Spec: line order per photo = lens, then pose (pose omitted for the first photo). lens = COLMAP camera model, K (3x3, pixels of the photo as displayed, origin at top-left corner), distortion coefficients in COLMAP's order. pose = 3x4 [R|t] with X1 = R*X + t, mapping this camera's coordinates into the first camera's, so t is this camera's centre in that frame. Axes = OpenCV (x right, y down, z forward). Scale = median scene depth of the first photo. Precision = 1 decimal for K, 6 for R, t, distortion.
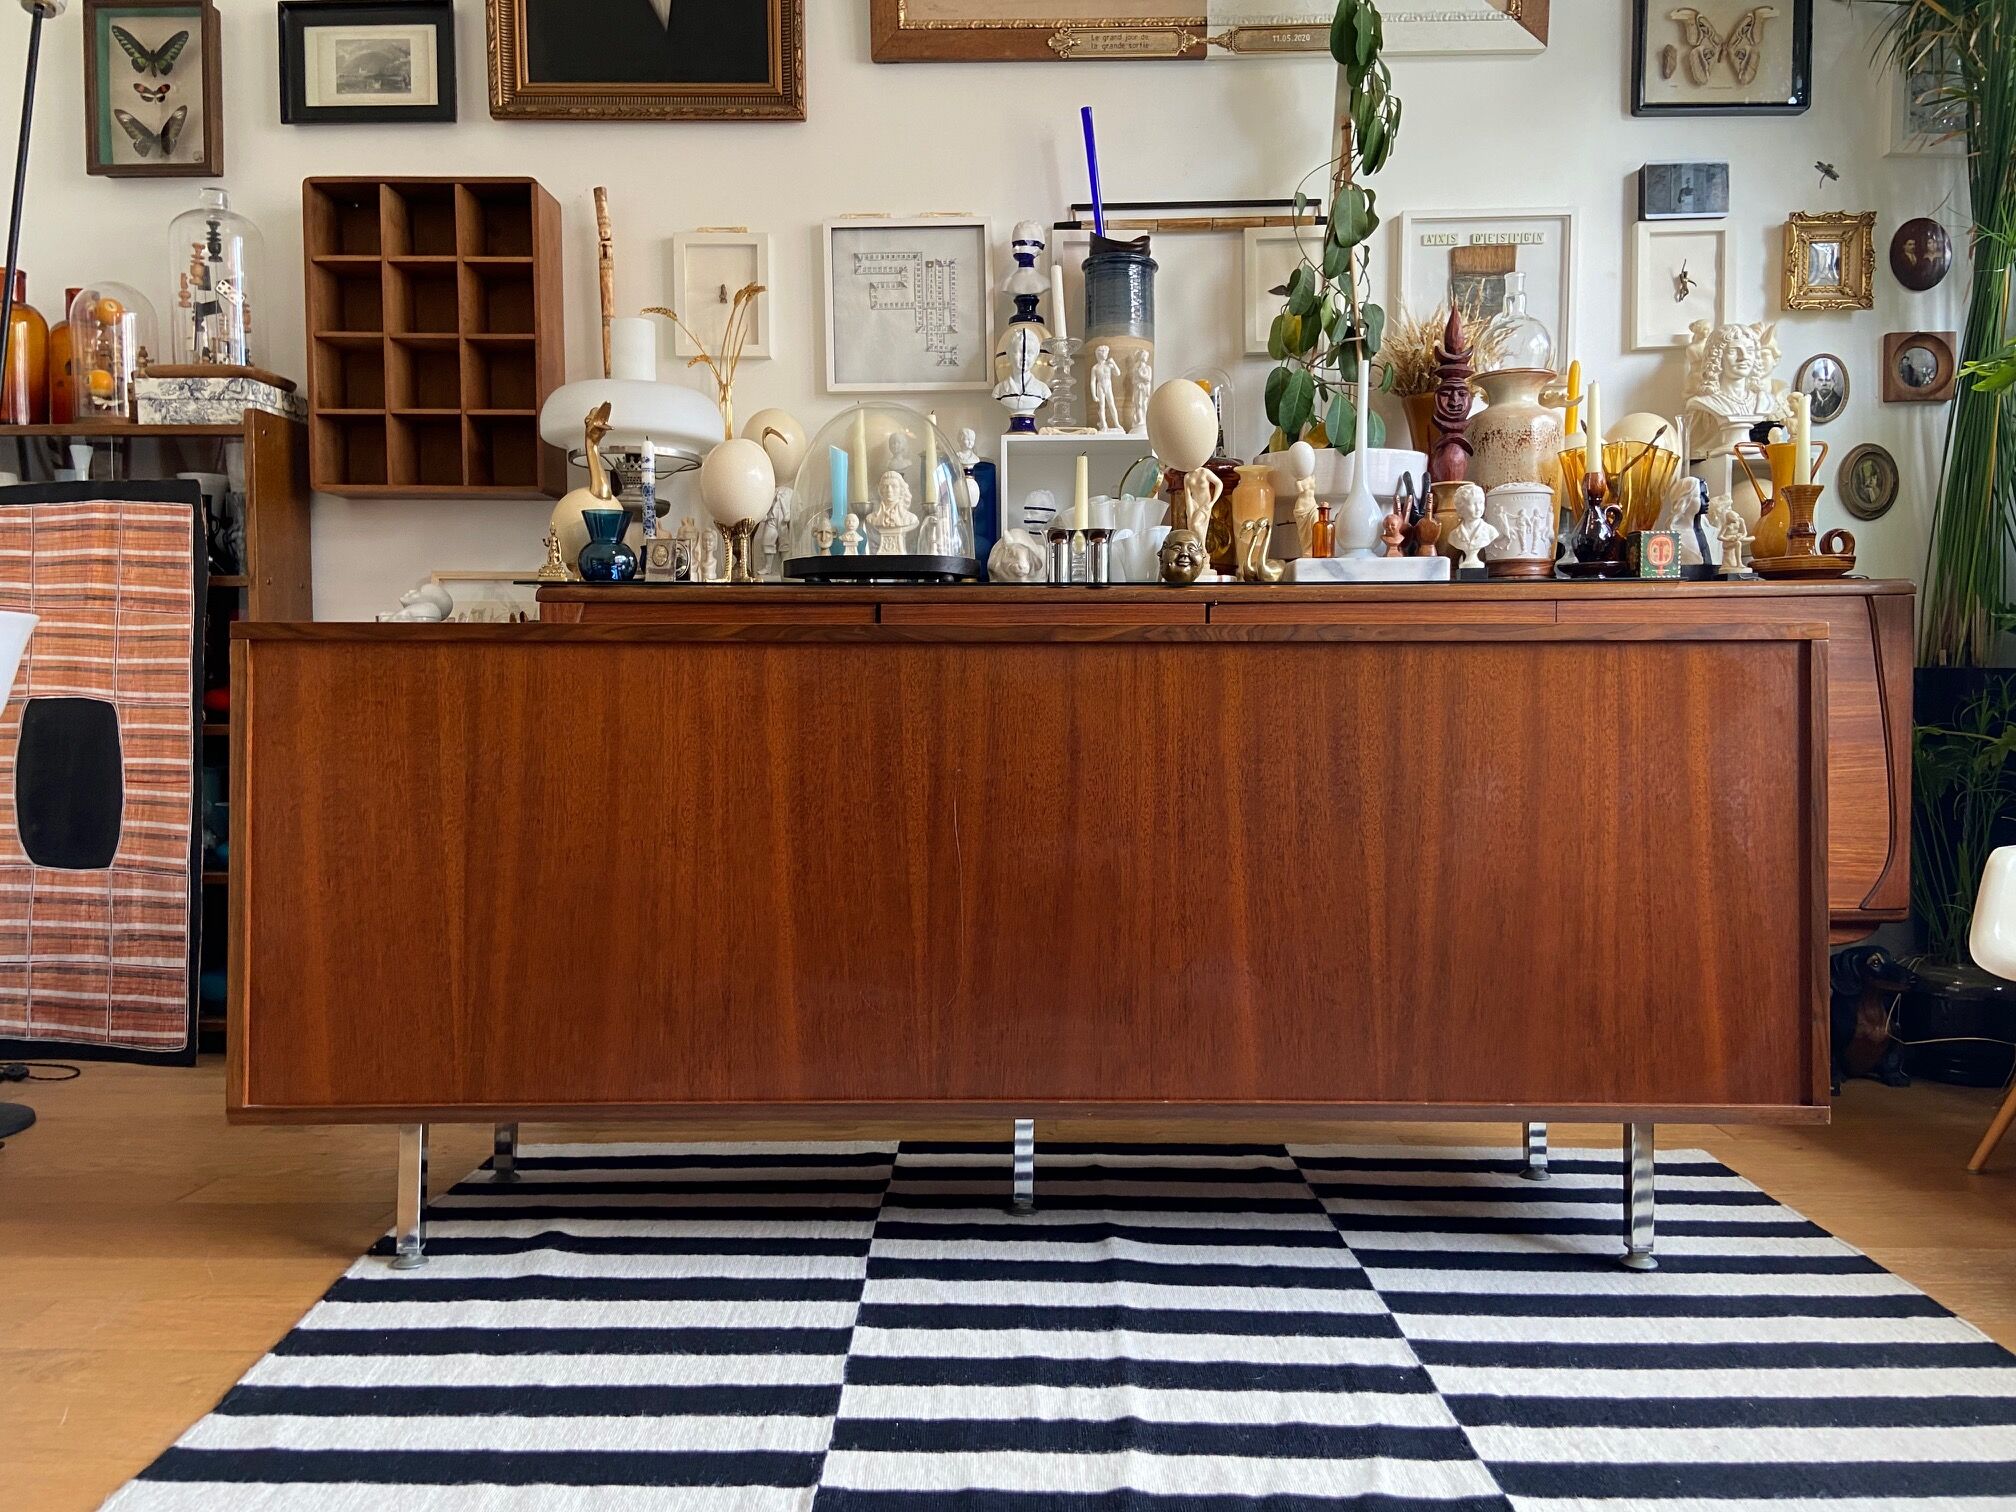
lens RADIAL K [[1510.0, 0, 1000.4], [0, 1510.0, 749.5], [0, 0, 1]] dist [0.111074, -0.137377]
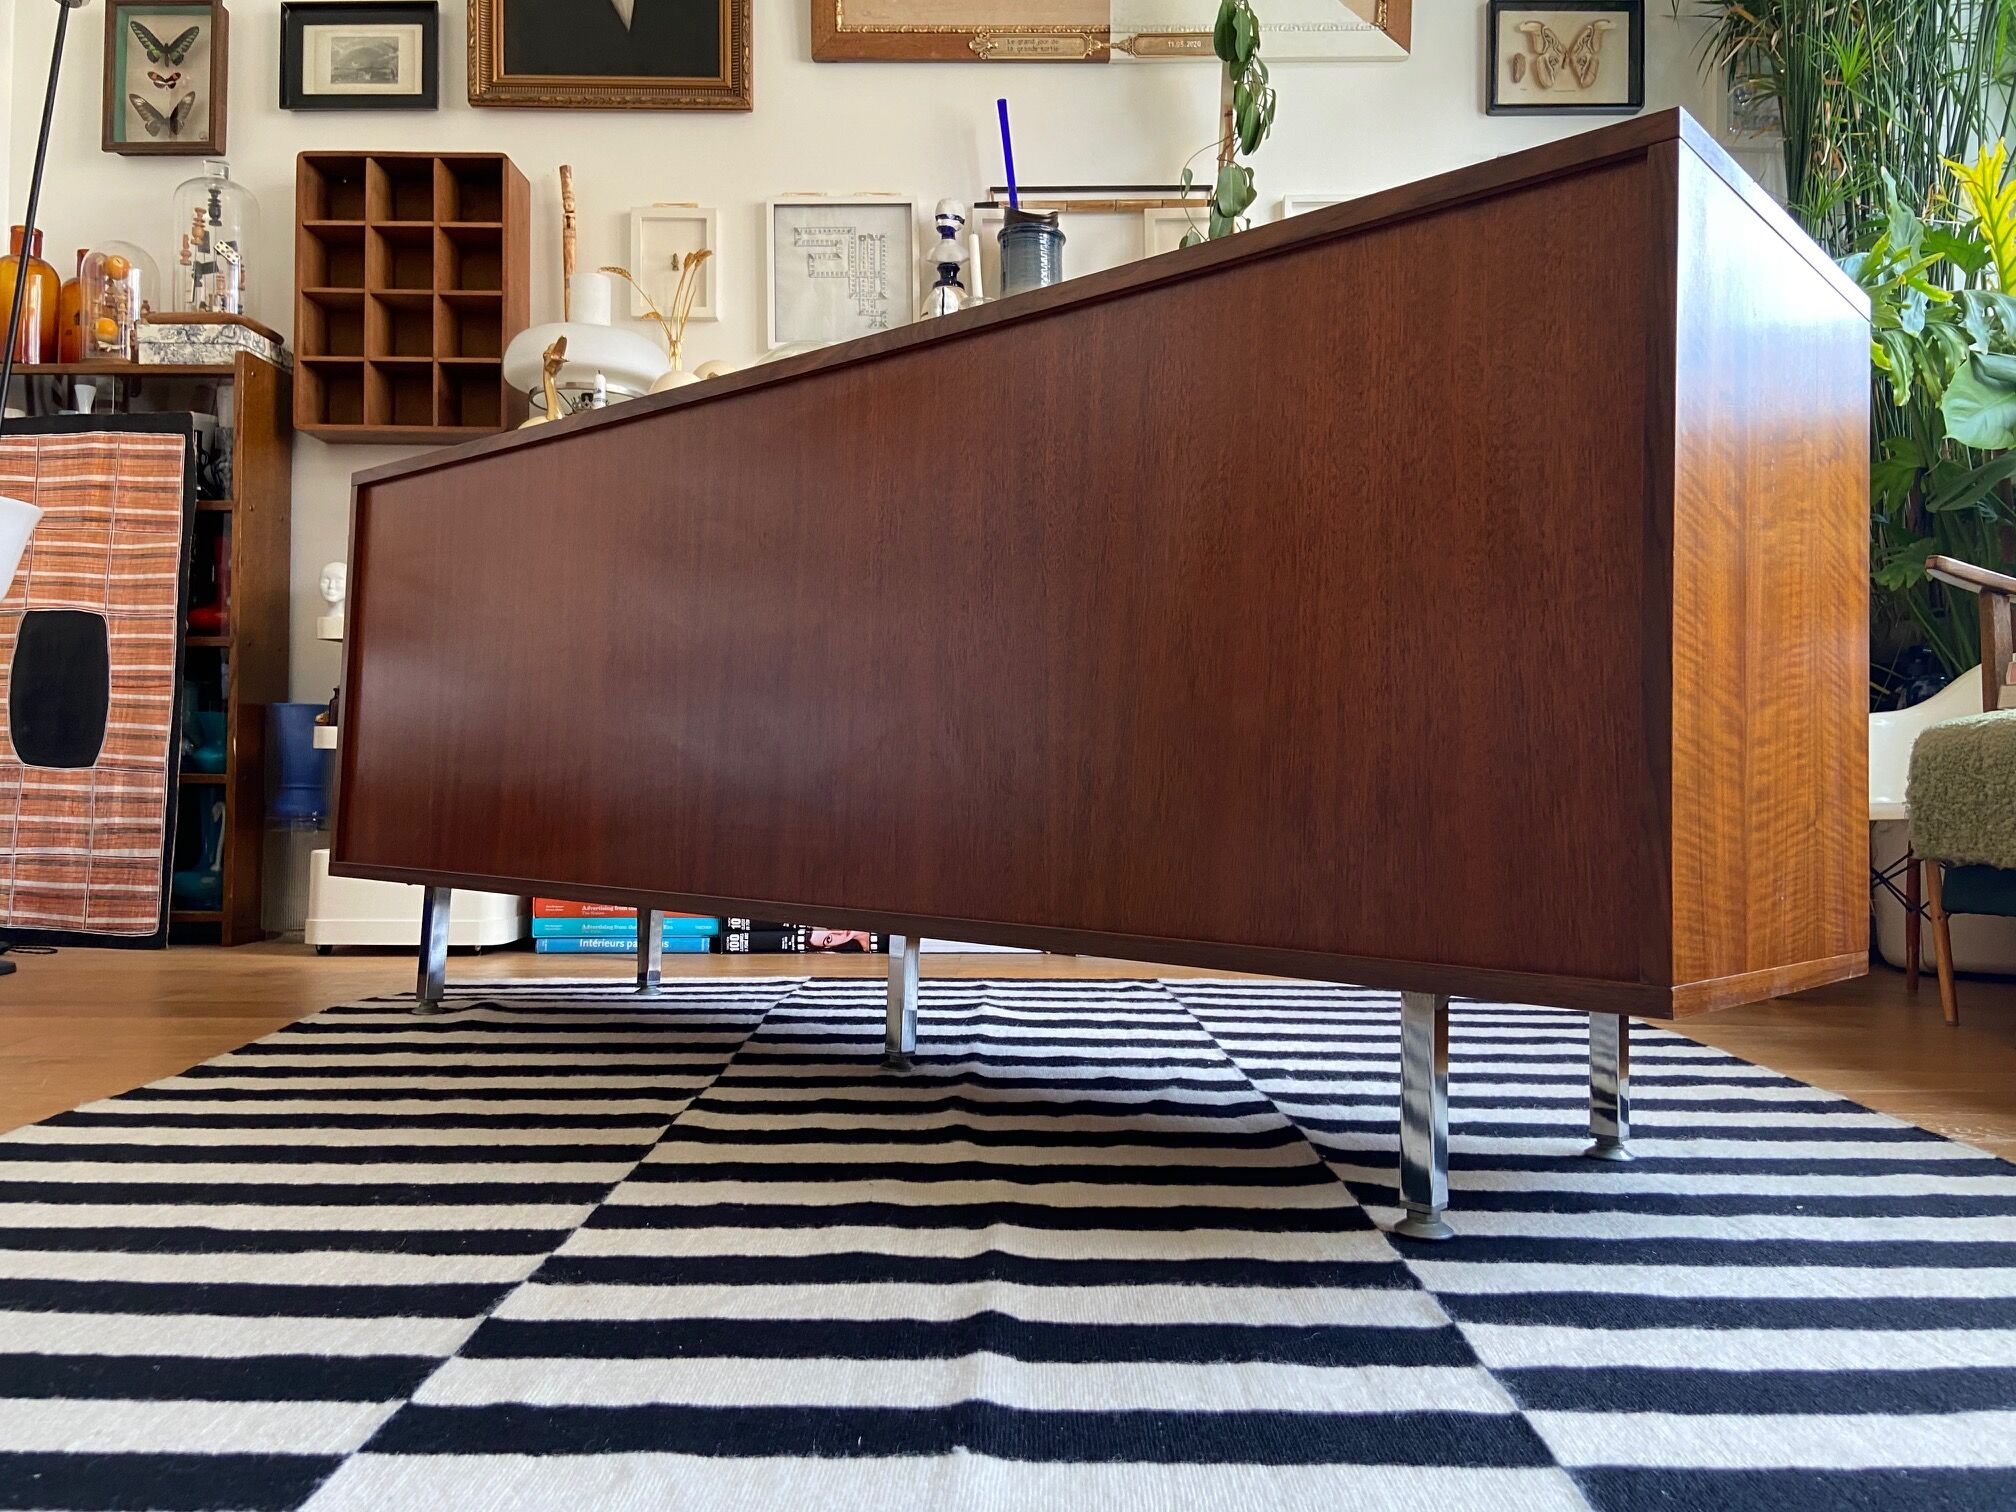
lens RADIAL K [[1510.0, 0, 1004.5], [0, 1510.0, 742.4], [0, 0, 1]] dist [0.111074, -0.137377]
pose [[0.999890, 0.006488, 0.013319, 0.047202], [-0.005544, 0.997551, -0.069729, 0.132418], [-0.013739, 0.069648, 0.997477, -0.089730]]
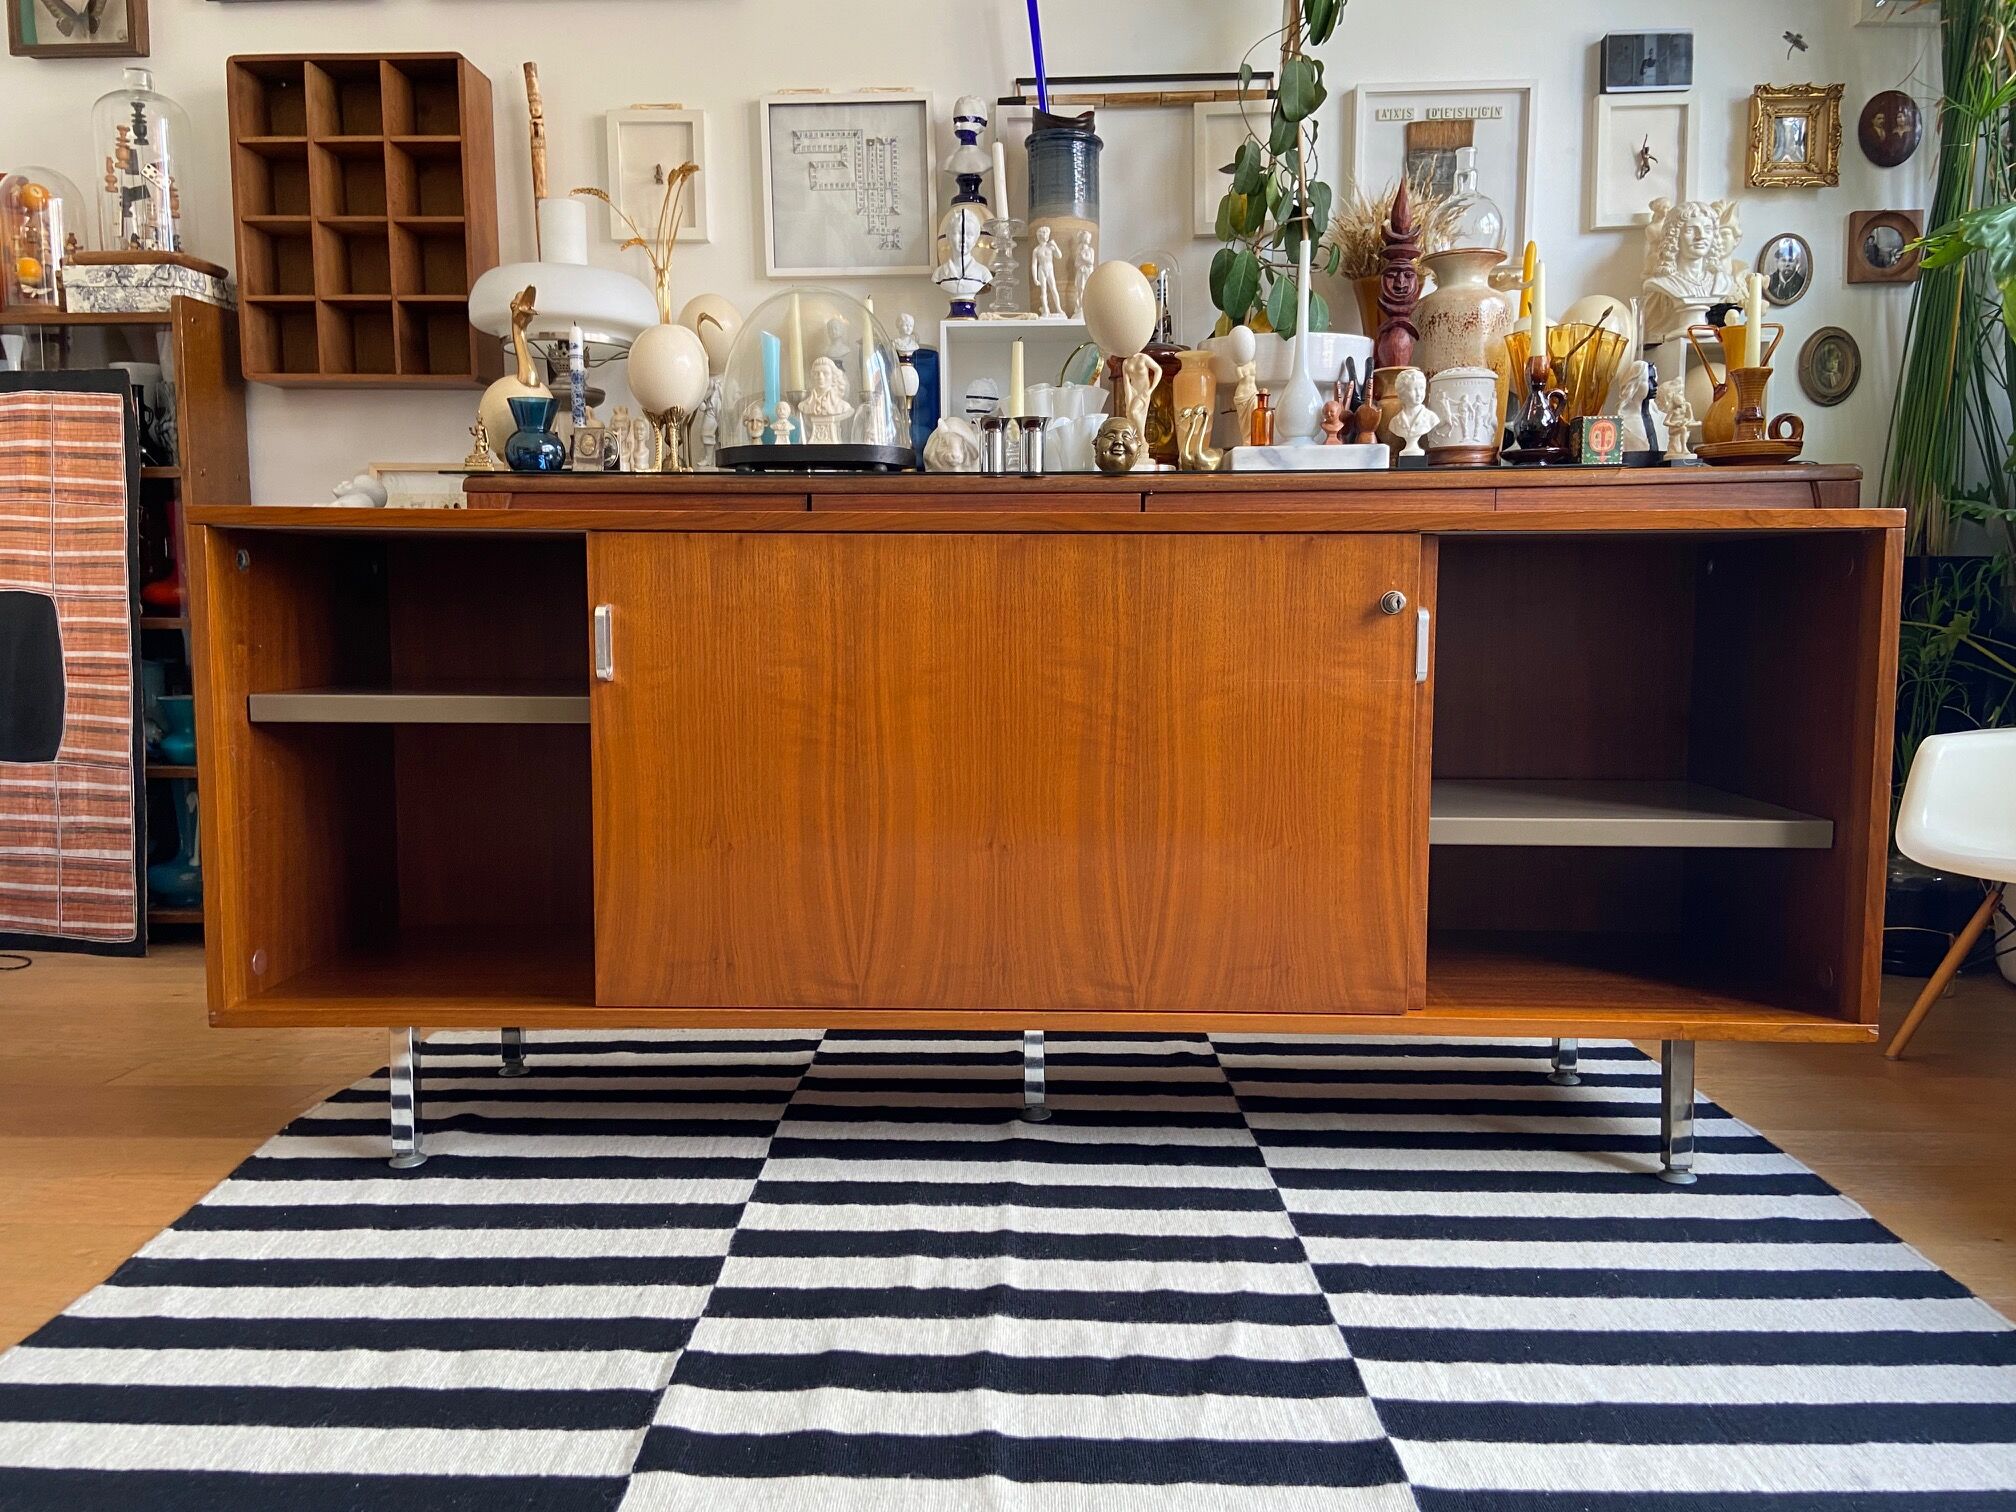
lens RADIAL K [[1510.0, 0, 1001.8], [0, 1510.0, 746.3], [0, 0, 1]] dist [0.111074, -0.137377]
pose [[0.999964, -0.001445, -0.008370, 0.047392], [0.001947, 0.998186, 0.060174, 0.007786], [0.008268, -0.060188, 0.998153, 0.003471]]
